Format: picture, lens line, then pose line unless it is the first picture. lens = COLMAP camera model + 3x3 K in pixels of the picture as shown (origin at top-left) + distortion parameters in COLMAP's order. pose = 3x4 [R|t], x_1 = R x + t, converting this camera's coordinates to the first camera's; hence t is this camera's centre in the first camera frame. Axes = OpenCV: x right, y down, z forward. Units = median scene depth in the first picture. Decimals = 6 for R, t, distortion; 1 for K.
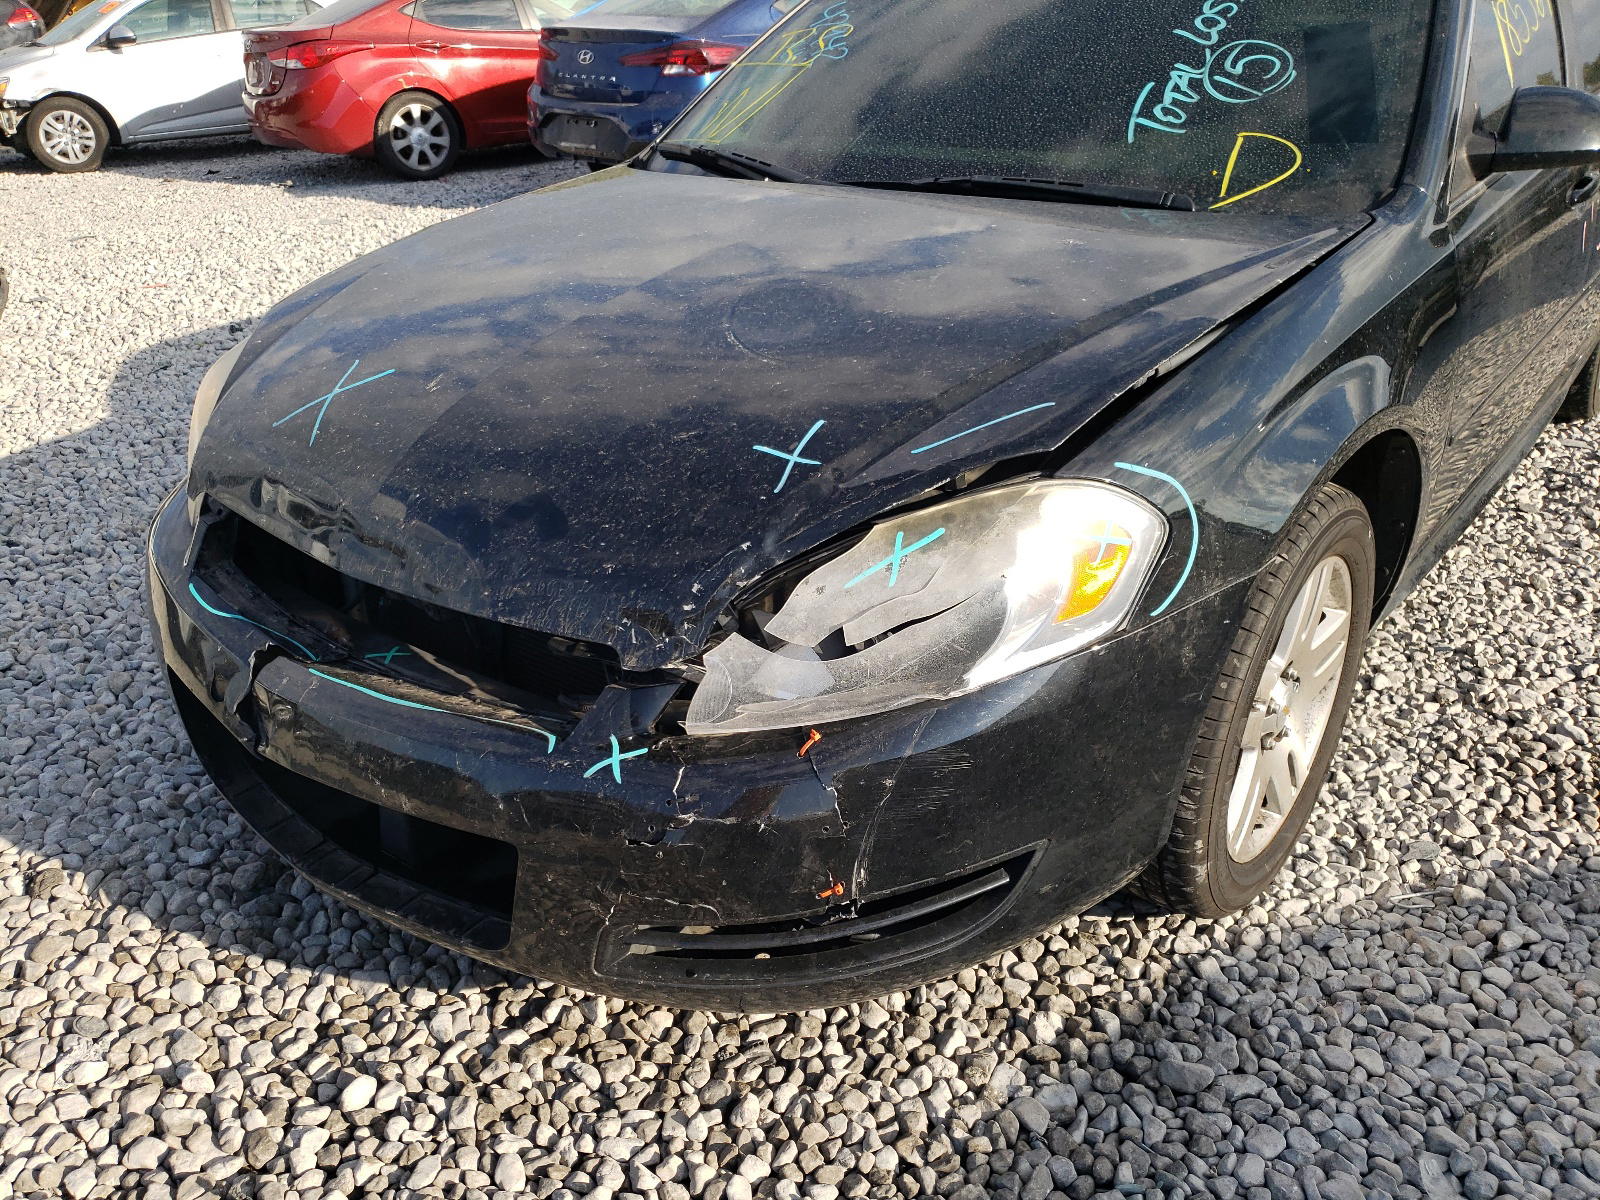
lens RADIAL K [[1017.8, 0, 800.0], [0, 1017.8, 600.0], [0, 0, 1]] dist [0.013141, 0.003498]
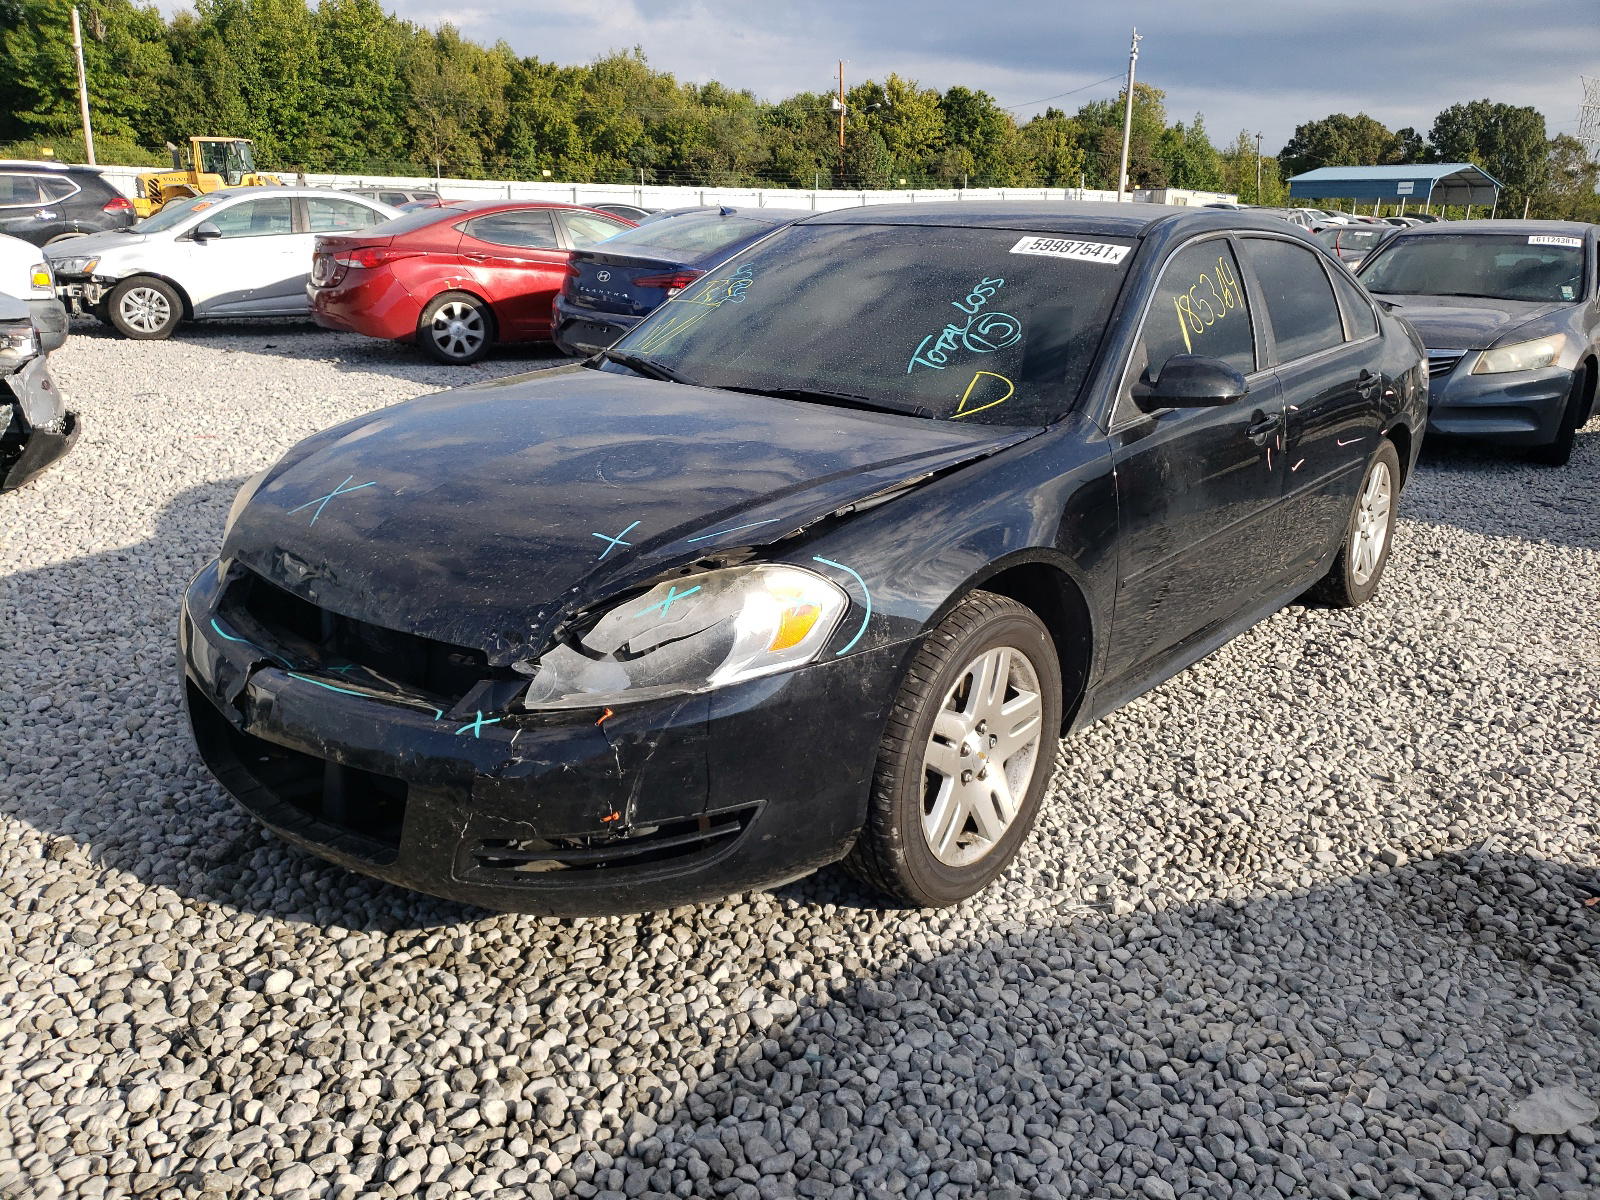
lens RADIAL K [[940.1, 0, 800.0], [0, 940.1, 600.0], [0, 0, 1]] dist [0.018571, 0.003298]
pose [[0.997973, 0.058938, 0.023997, 0.181471], [-0.054105, 0.984372, -0.167582, 0.128086], [-0.033499, 0.165944, 0.985566, -0.321169]]
